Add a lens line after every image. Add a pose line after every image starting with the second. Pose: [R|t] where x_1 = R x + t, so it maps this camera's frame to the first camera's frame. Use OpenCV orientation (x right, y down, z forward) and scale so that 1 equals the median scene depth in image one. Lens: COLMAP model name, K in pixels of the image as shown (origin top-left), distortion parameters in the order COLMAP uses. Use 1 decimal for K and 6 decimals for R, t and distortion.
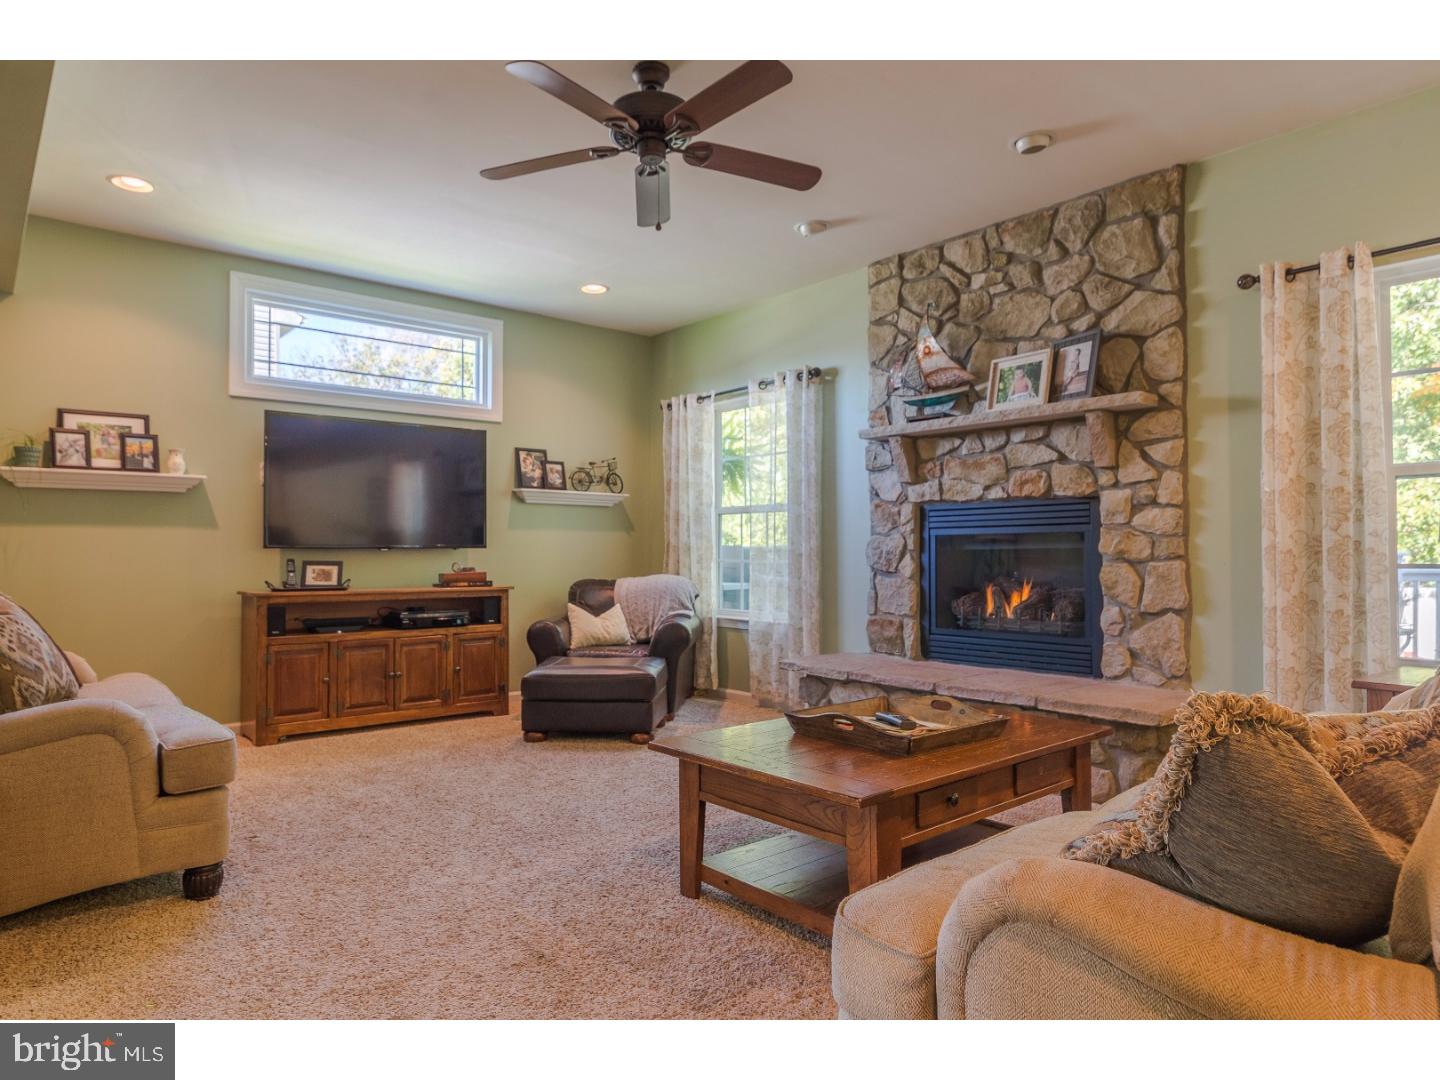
lens RADIAL K [[871.1, 0, 719.1], [0, 871.1, 544.5], [0, 0, 1]] dist [-0.031875, 0.007472]
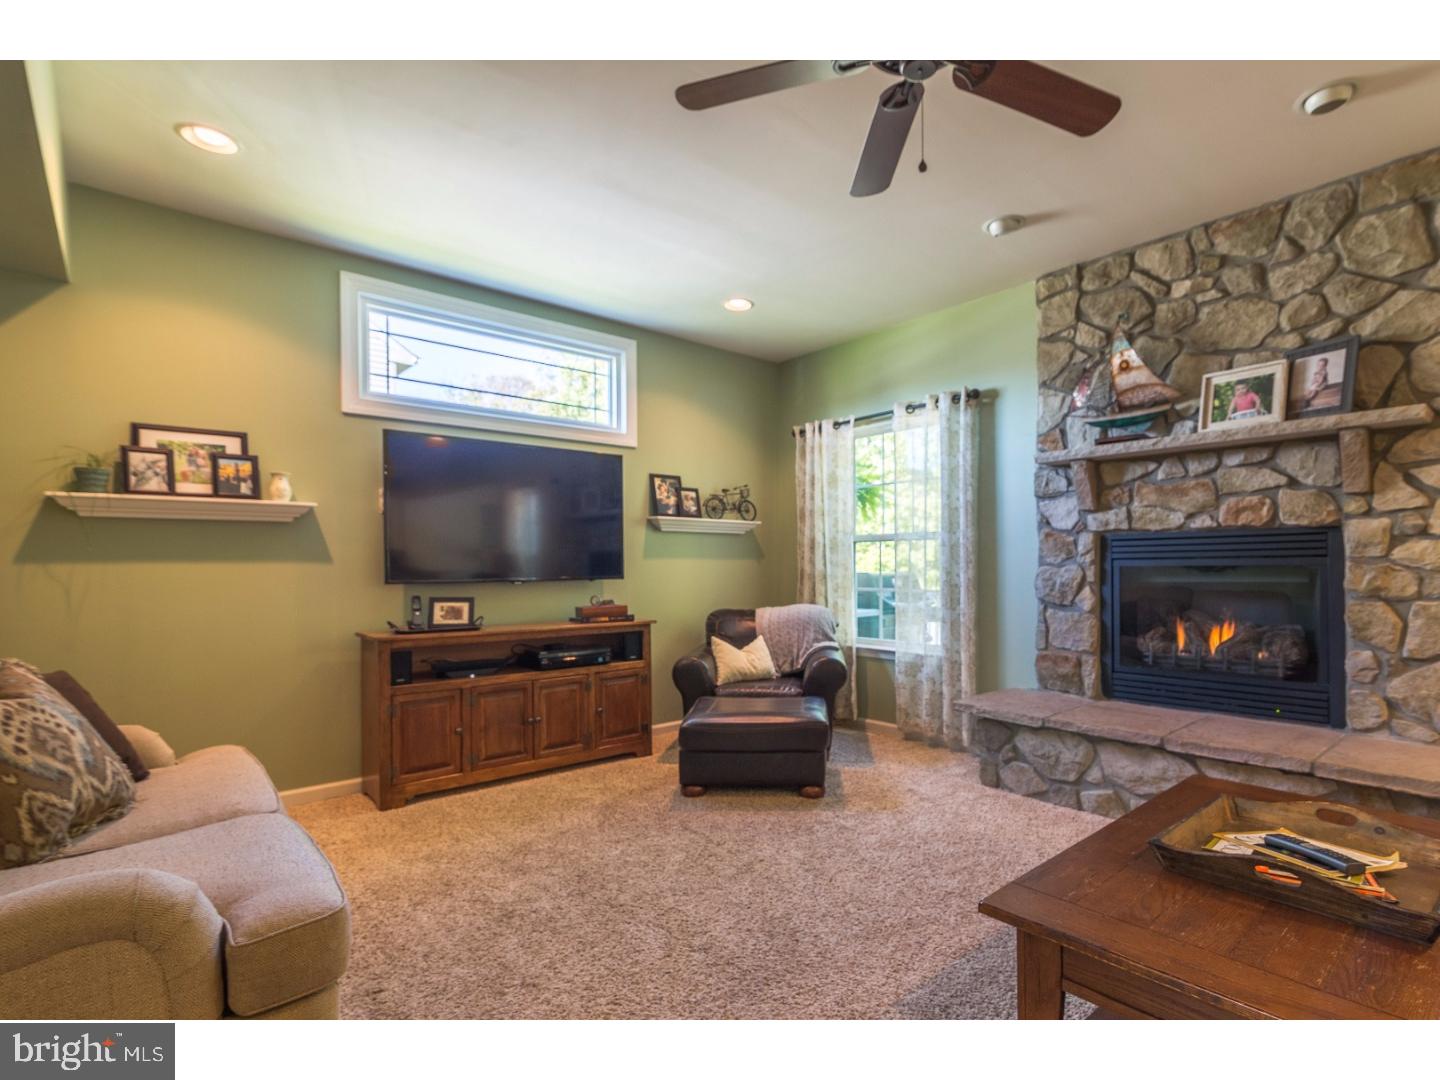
lens RADIAL K [[658.9, 0, 758.1], [0, 658.9, 571.1], [0, 0, 1]] dist [-0.013684, 0.001532]
pose [[0.999430, -0.004469, 0.033468, -0.164503], [0.003657, 0.999698, 0.024293, -0.024577], [-0.033567, -0.024157, 0.999144, 0.310085]]
